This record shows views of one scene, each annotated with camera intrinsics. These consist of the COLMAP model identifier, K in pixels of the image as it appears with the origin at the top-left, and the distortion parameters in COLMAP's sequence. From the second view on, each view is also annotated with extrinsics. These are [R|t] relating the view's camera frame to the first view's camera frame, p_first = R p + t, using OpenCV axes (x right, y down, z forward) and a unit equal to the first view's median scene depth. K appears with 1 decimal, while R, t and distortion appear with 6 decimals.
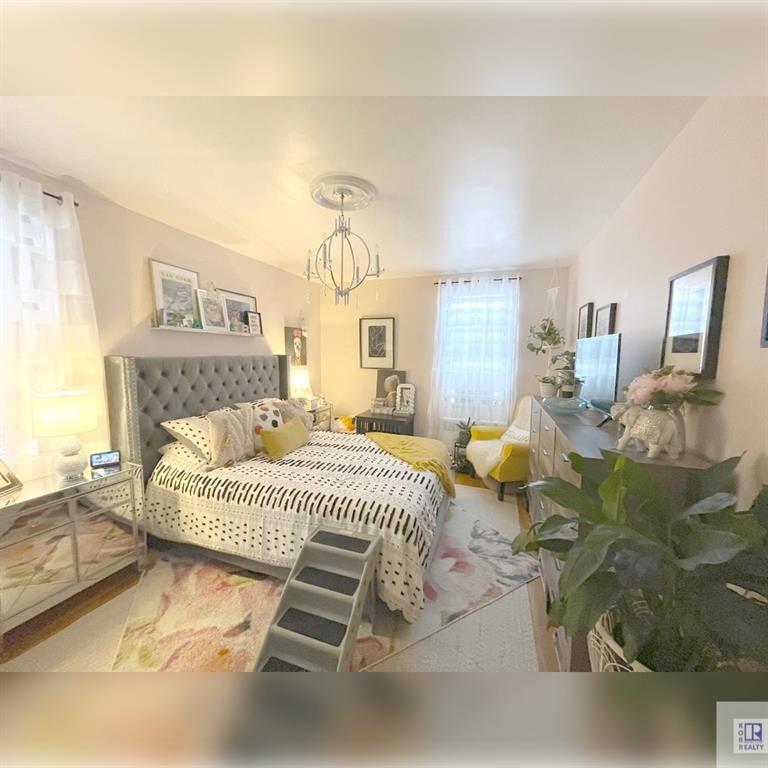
lens RADIAL K [[310.8, 0, 381.9], [0, 310.8, 382.8], [0, 0, 1]] dist [-0.002312, 0.000910]
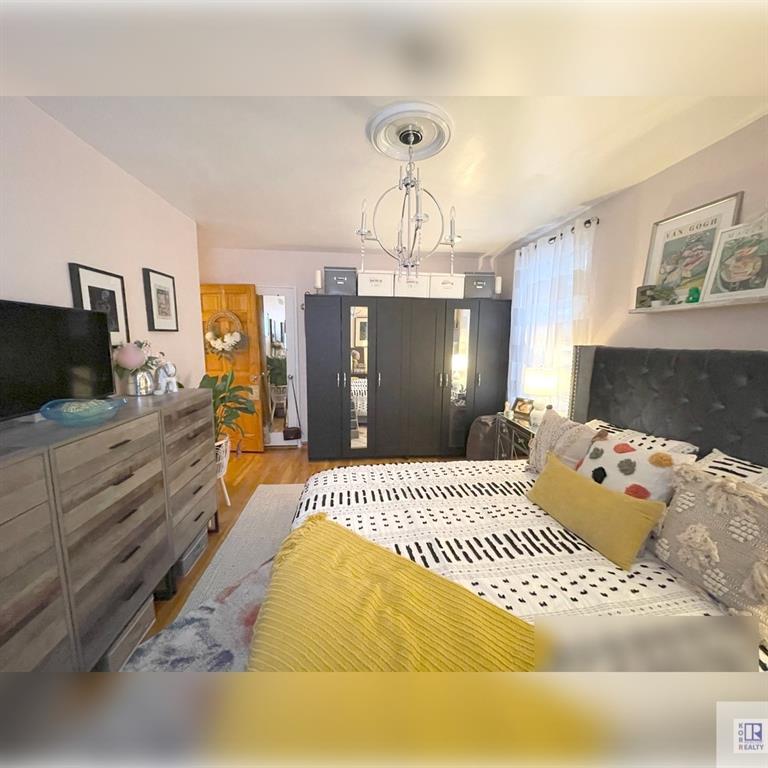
lens RADIAL K [[310.8, 0, 381.9], [0, 310.8, 382.8], [0, 0, 1]] dist [-0.002312, 0.000910]
pose [[-0.900322, 0.039987, -0.433384, 0.239299], [-0.061847, 0.973910, 0.218343, -0.127451], [0.430808, 0.223383, -0.874360, 1.413646]]
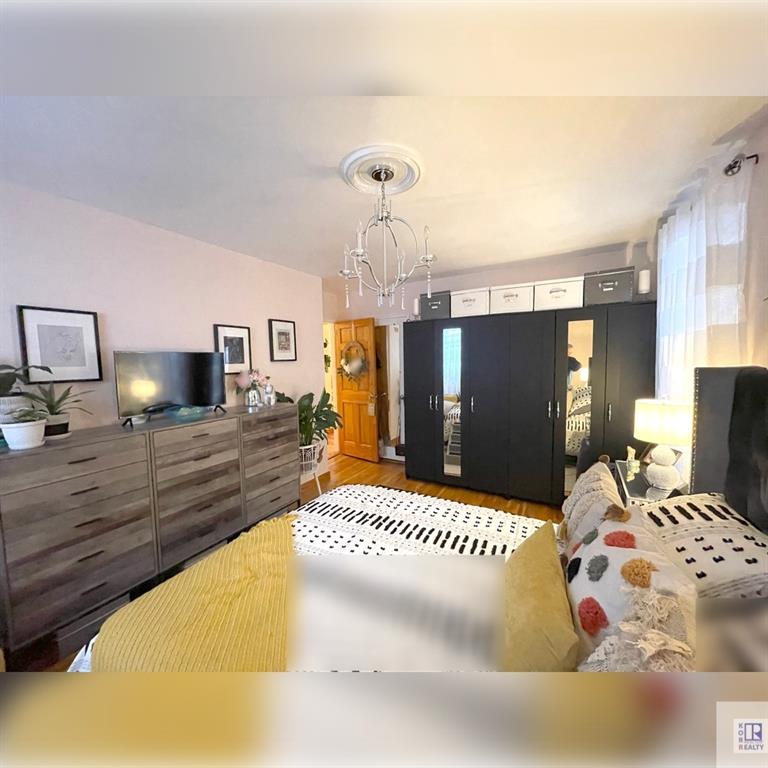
lens RADIAL K [[310.8, 0, 381.9], [0, 310.8, 382.8], [0, 0, 1]] dist [-0.002312, 0.000910]
pose [[-0.984302, -0.004079, 0.176444, -0.215122], [0.026265, 0.985216, 0.169294, -0.154333], [-0.174526, 0.171270, -0.969643, 1.491995]]
